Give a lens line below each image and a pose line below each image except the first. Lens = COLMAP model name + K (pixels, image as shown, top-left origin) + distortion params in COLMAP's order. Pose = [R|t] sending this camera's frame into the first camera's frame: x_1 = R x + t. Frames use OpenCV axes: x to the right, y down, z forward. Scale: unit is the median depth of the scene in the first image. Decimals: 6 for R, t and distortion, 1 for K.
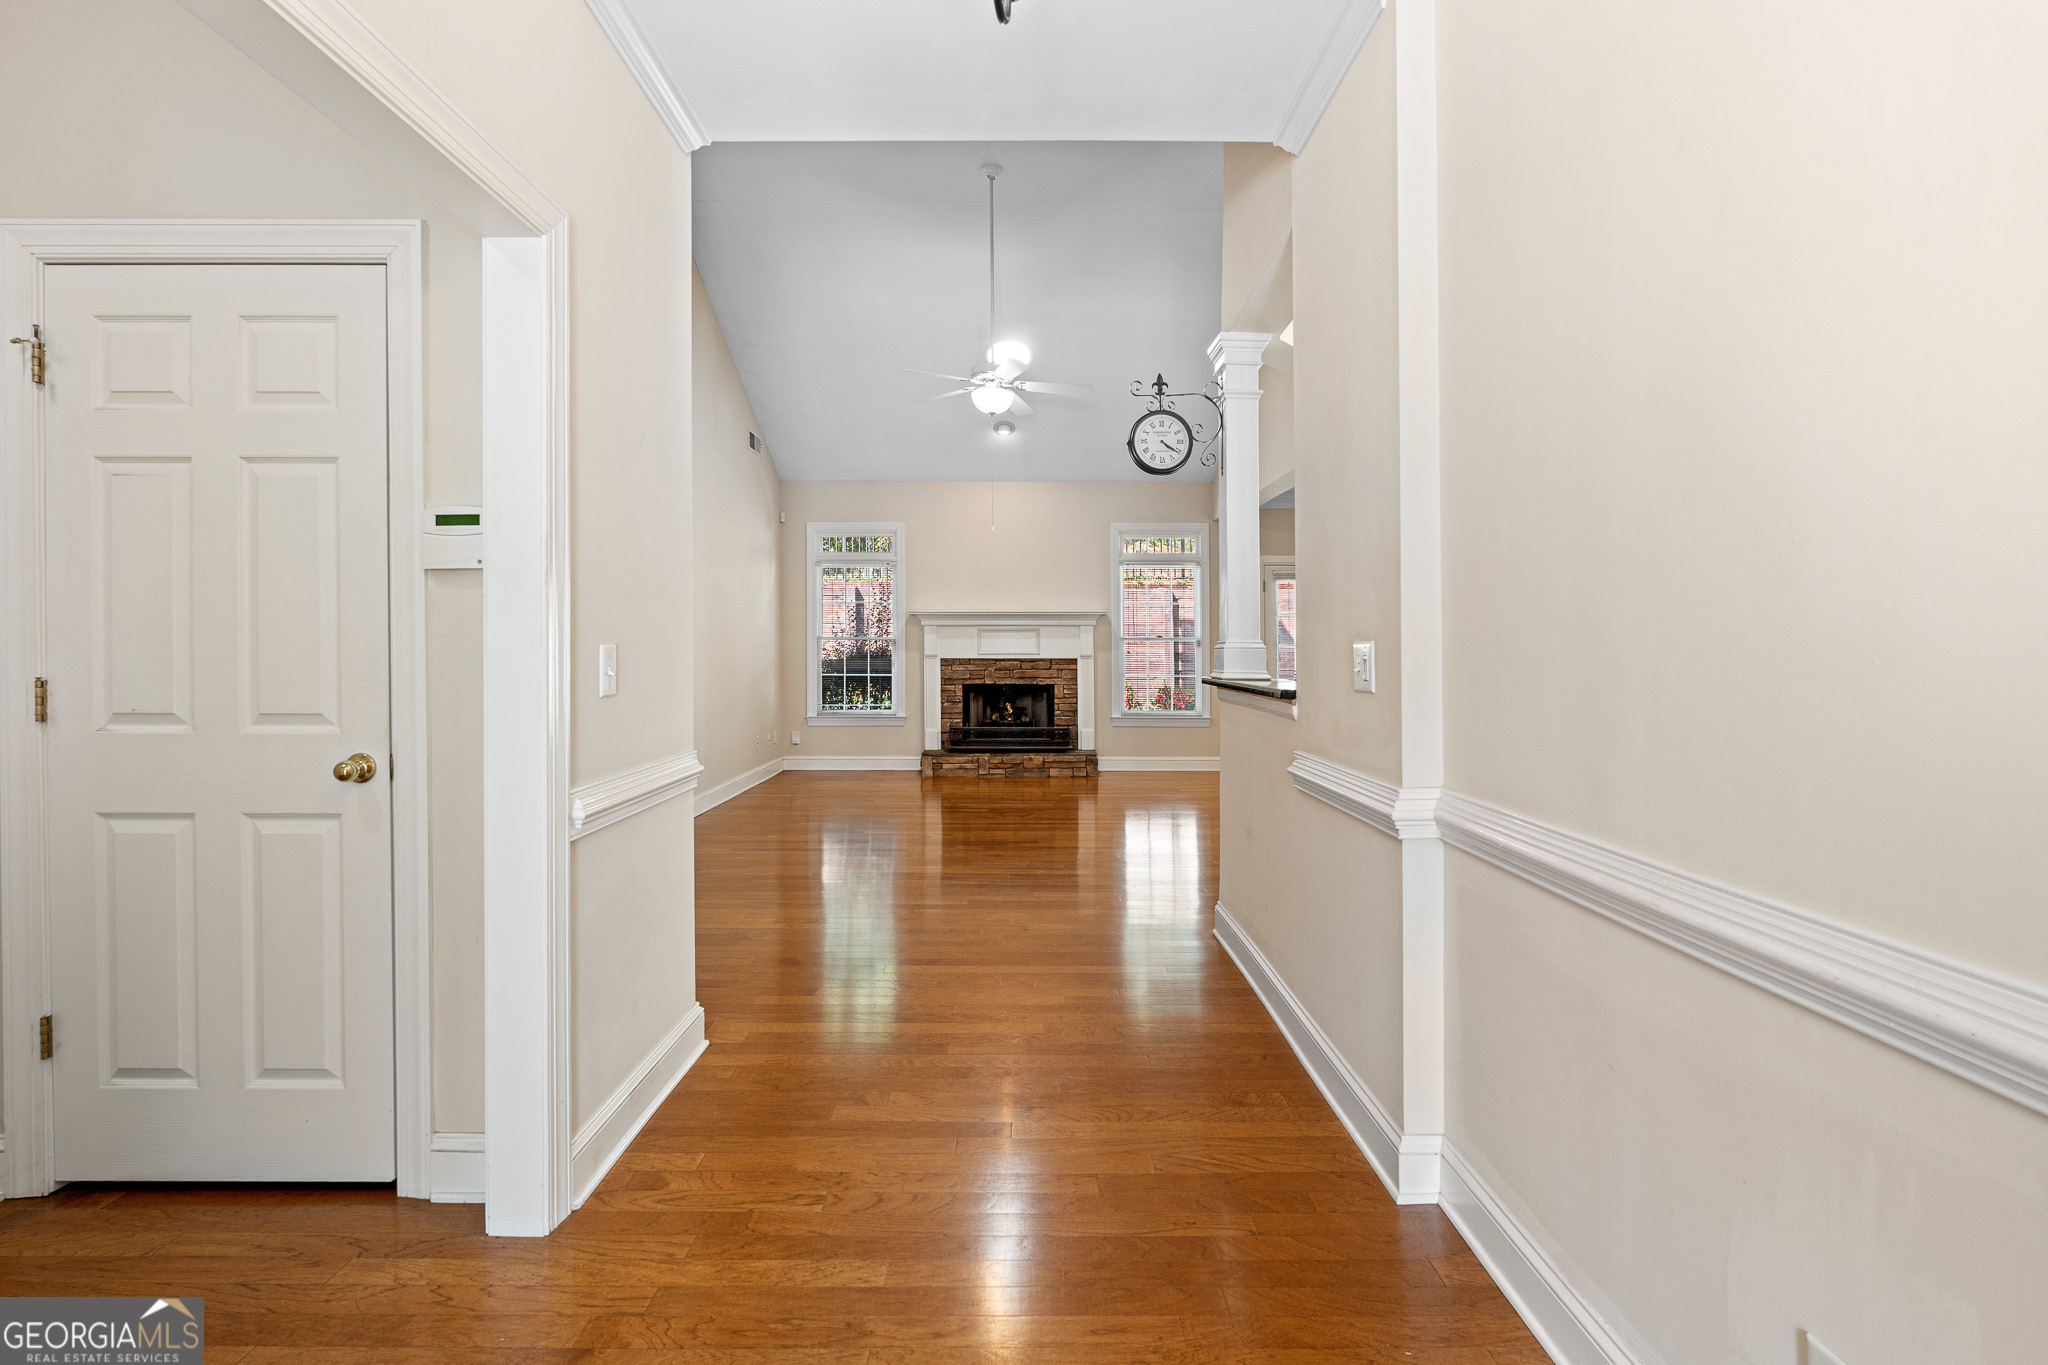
lens RADIAL K [[896.5, 0, 992.2], [0, 896.5, 646.8], [0, 0, 1]] dist [-0.004917, -0.000425]
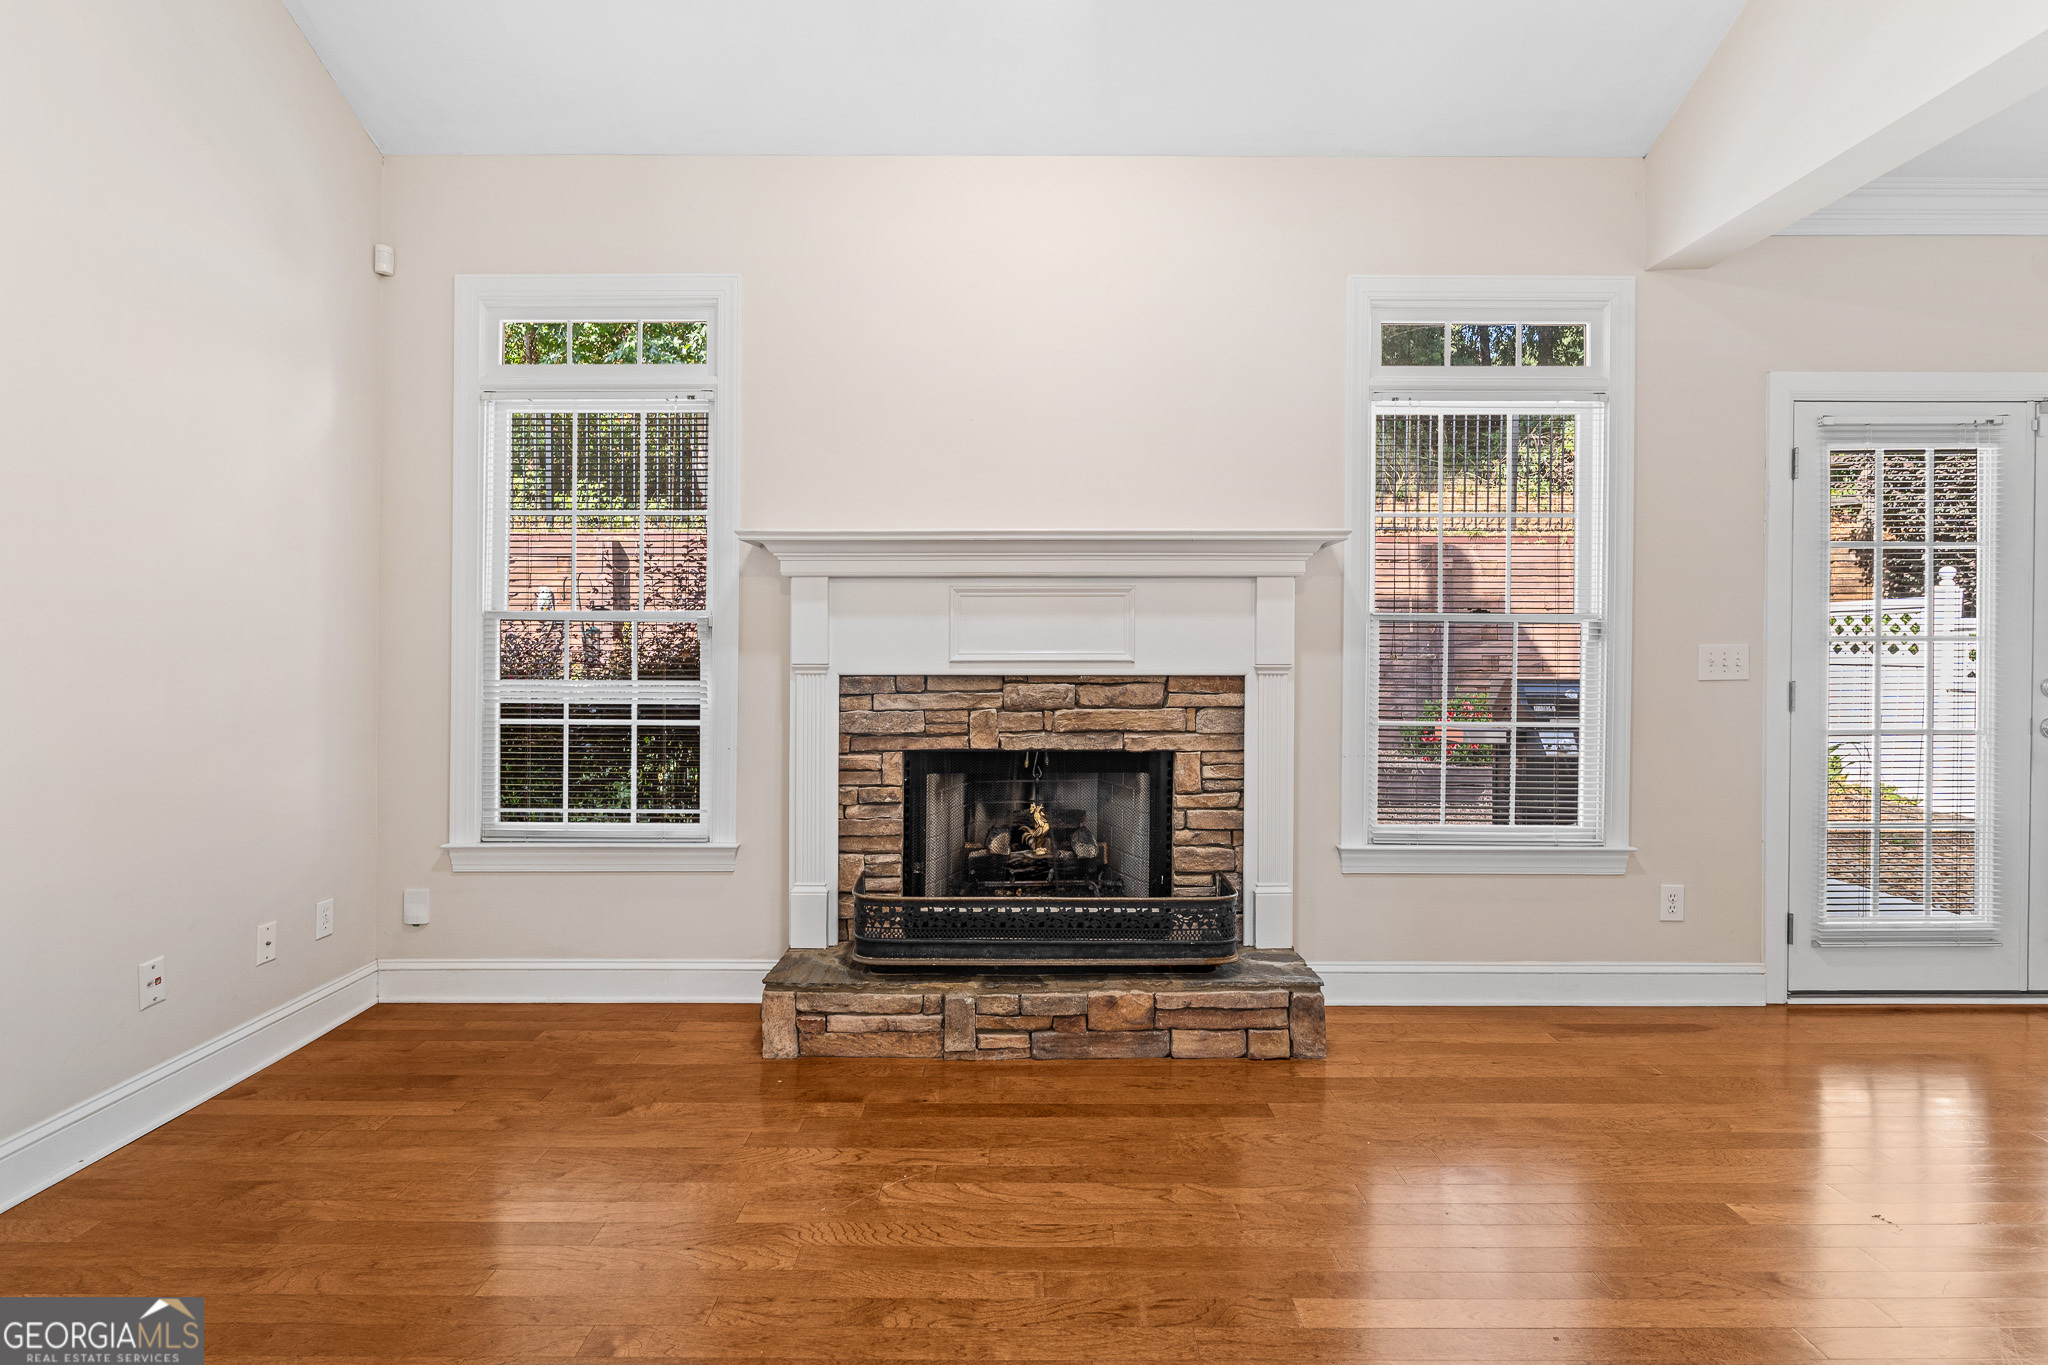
lens RADIAL K [[959.6, 0, 1017.8], [0, 959.6, 656.2], [0, 0, 1]] dist [-0.003890, 0.000131]
pose [[0.999912, 0.002203, 0.013067, 0.005313], [-0.002269, 0.999985, 0.005044, 0.004307], [-0.013056, -0.005073, 0.999902, 0.639821]]
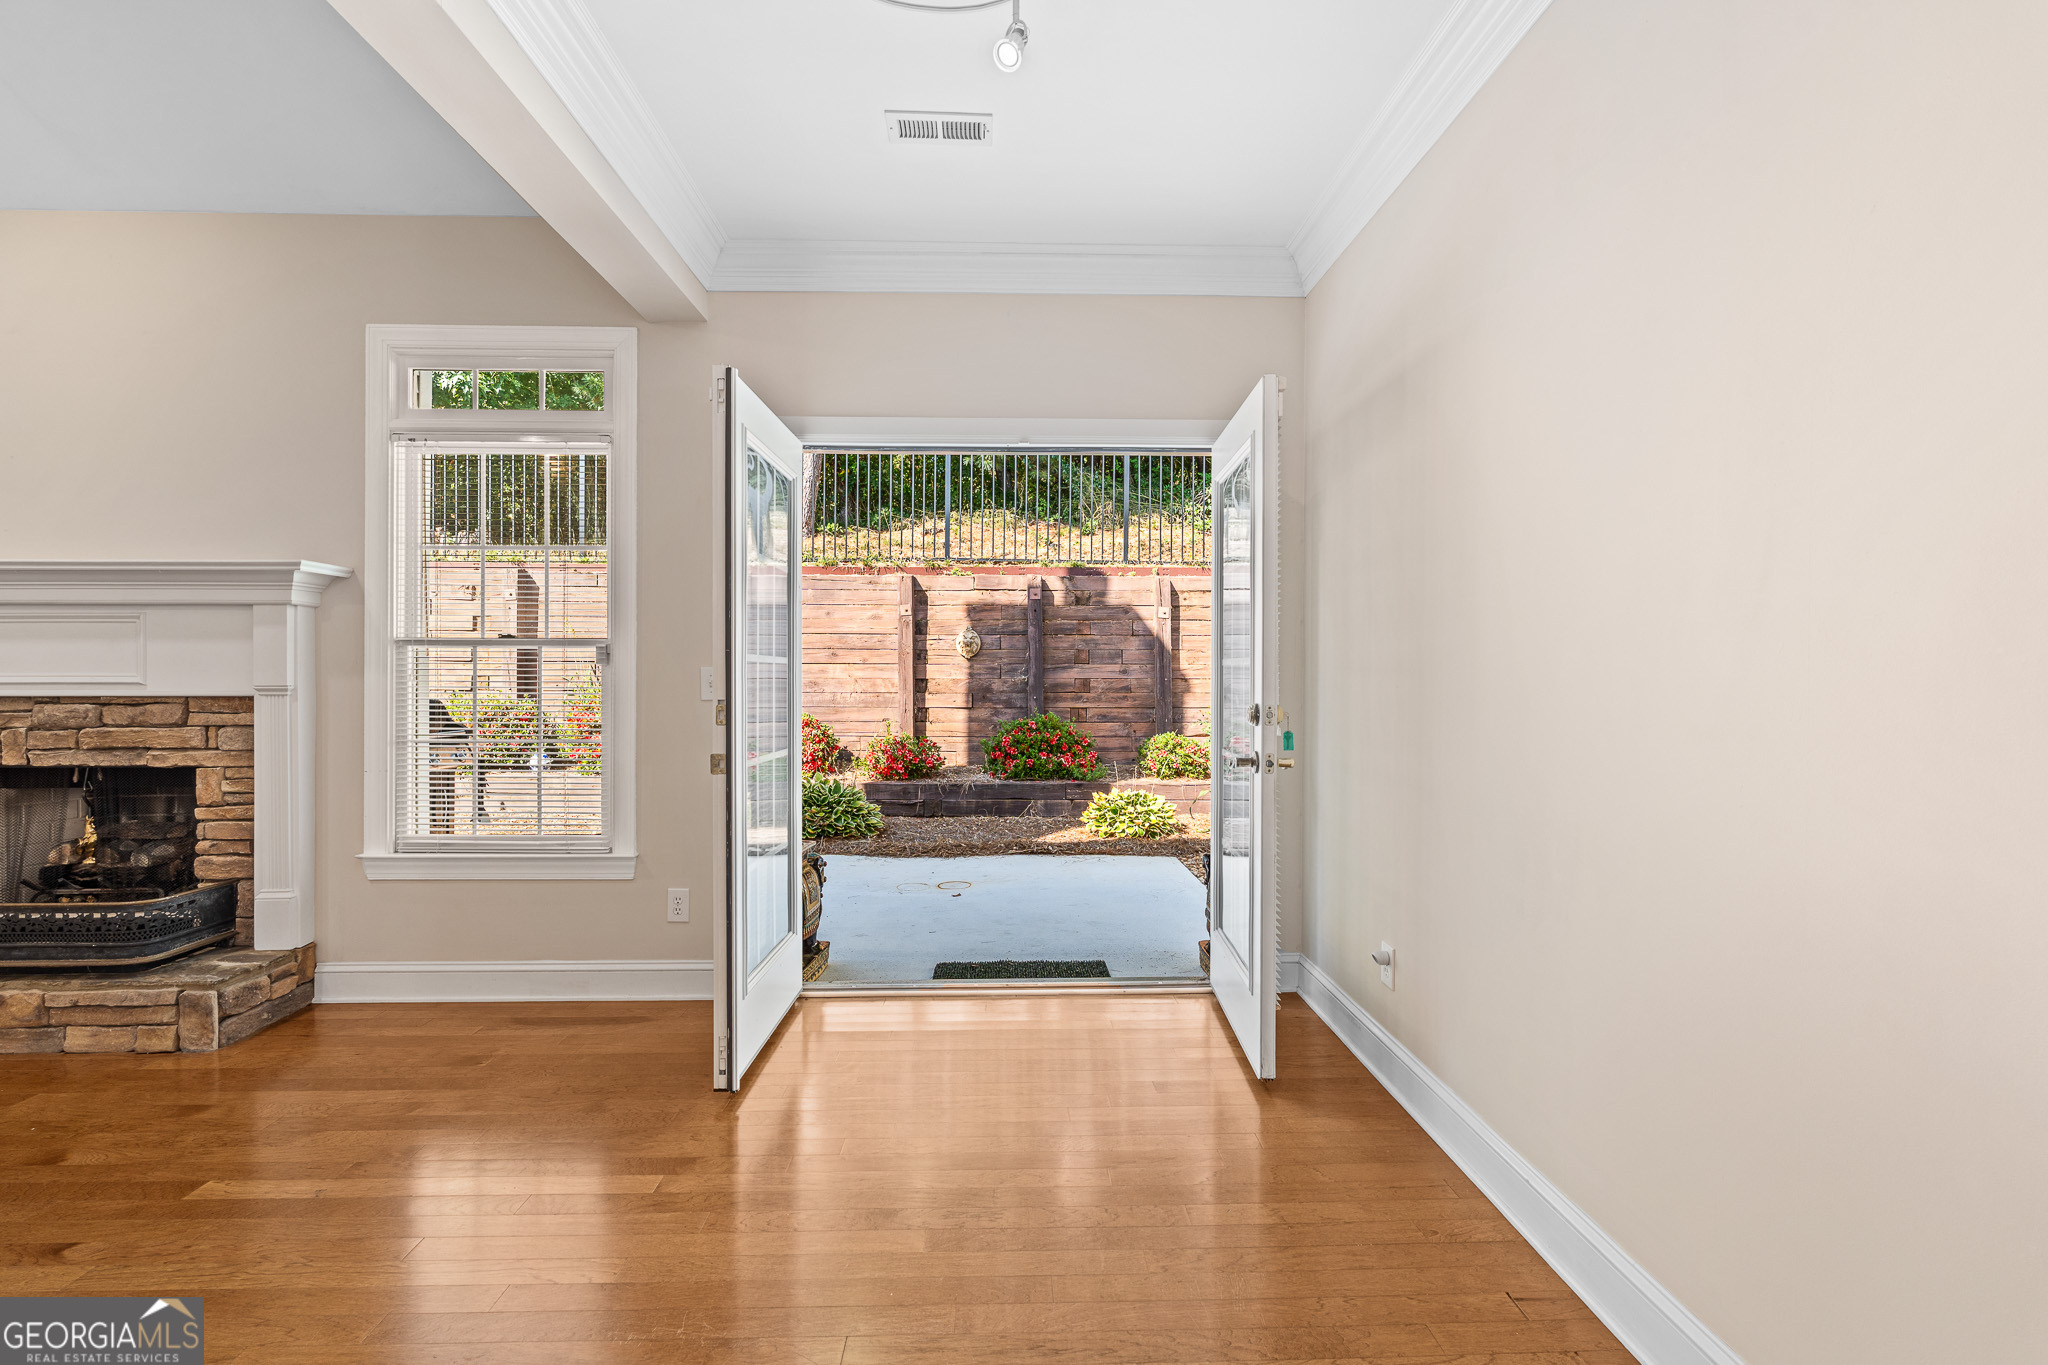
lens RADIAL K [[896.5, 0, 1032.5], [0, 896.5, 678.0], [0, 0, 1]] dist [-0.004917, -0.000425]
pose [[0.998958, 0.001349, 0.045617, 0.390972], [-0.001501, 0.999993, 0.003301, 0.004183], [-0.045612, -0.003366, 0.998954, 0.624821]]
